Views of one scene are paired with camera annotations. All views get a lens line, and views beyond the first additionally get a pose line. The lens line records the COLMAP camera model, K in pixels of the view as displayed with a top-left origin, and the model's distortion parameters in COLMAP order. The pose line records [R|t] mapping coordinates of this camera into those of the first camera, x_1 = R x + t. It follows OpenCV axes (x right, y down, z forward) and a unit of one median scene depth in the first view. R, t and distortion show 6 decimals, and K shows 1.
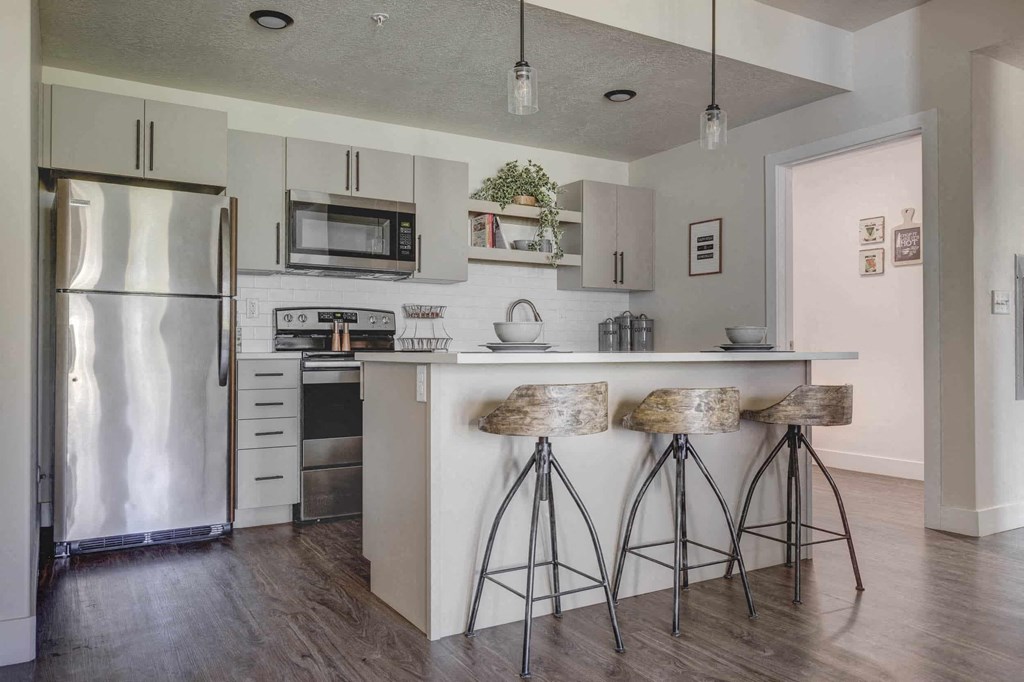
lens RADIAL K [[776.1, 0, 525.5], [0, 776.1, 343.0], [0, 0, 1]] dist [0.012627, -0.007509]
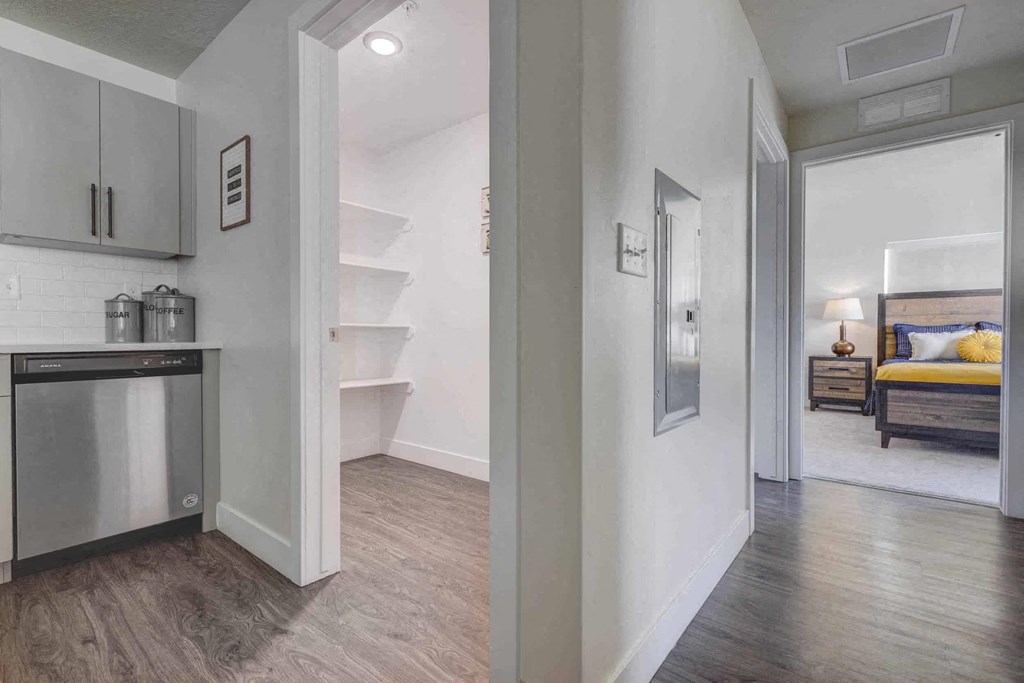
lens RADIAL K [[455.3, 0, 503.9], [0, 455.3, 349.4], [0, 0, 1]] dist [0.001776, -0.000782]
pose [[0.954127, -0.008599, 0.299279, 0.388545], [-0.003385, 0.999214, 0.039501, 0.000110], [-0.299384, -0.038702, 0.953348, 0.652813]]
